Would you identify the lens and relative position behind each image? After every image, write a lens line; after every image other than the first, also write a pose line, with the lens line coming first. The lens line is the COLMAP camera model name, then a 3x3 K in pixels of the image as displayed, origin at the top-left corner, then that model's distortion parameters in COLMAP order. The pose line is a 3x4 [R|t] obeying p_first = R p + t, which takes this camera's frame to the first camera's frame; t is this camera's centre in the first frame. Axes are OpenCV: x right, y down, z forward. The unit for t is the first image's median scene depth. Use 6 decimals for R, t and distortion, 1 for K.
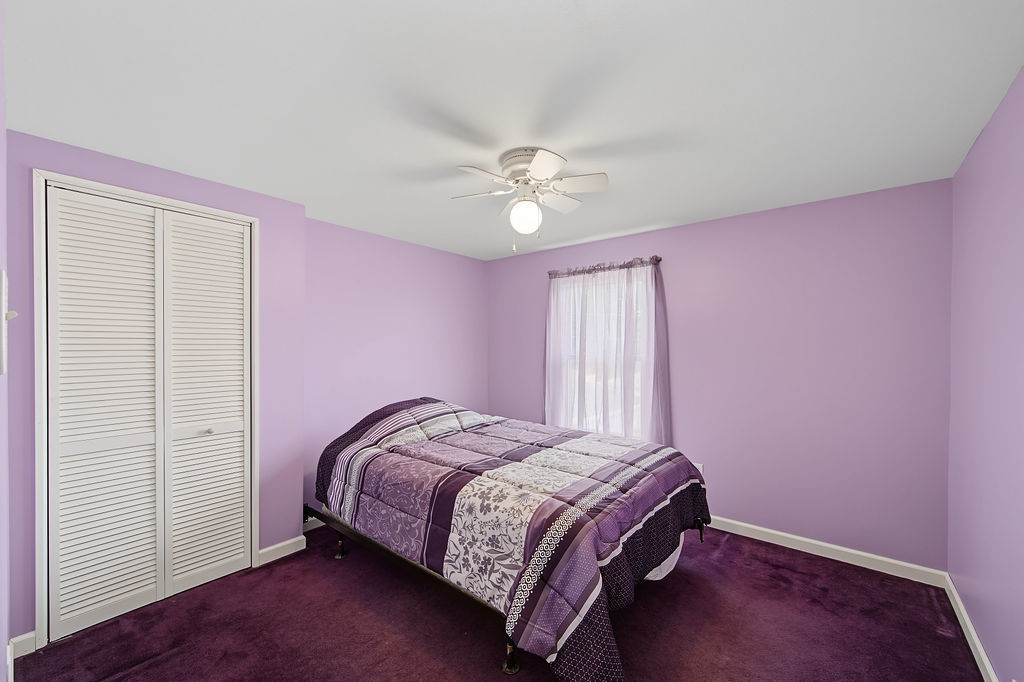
lens RADIAL K [[404.1, 0, 511.0], [0, 404.1, 345.4], [0, 0, 1]] dist [0.000478, -0.000166]
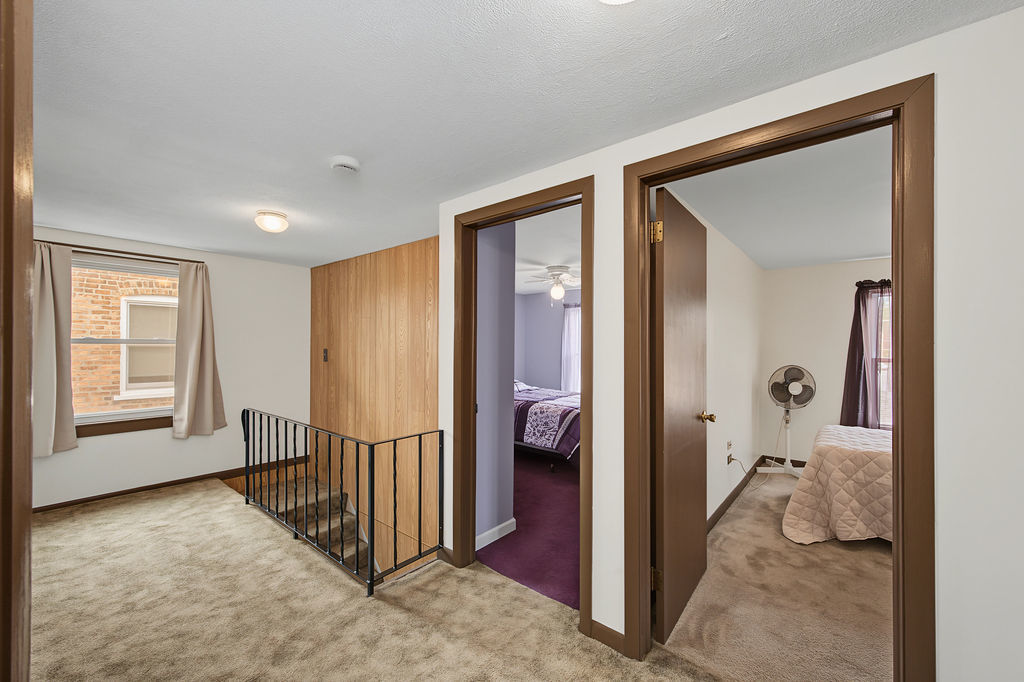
lens RADIAL K [[404.1, 0, 511.0], [0, 404.1, 345.4], [0, 0, 1]] dist [0.000478, -0.000166]
pose [[0.999883, 0.006866, -0.013643, -0.223903], [-0.006886, 0.999975, -0.001432, -0.007412], [0.013633, 0.001526, 0.999906, -1.506017]]
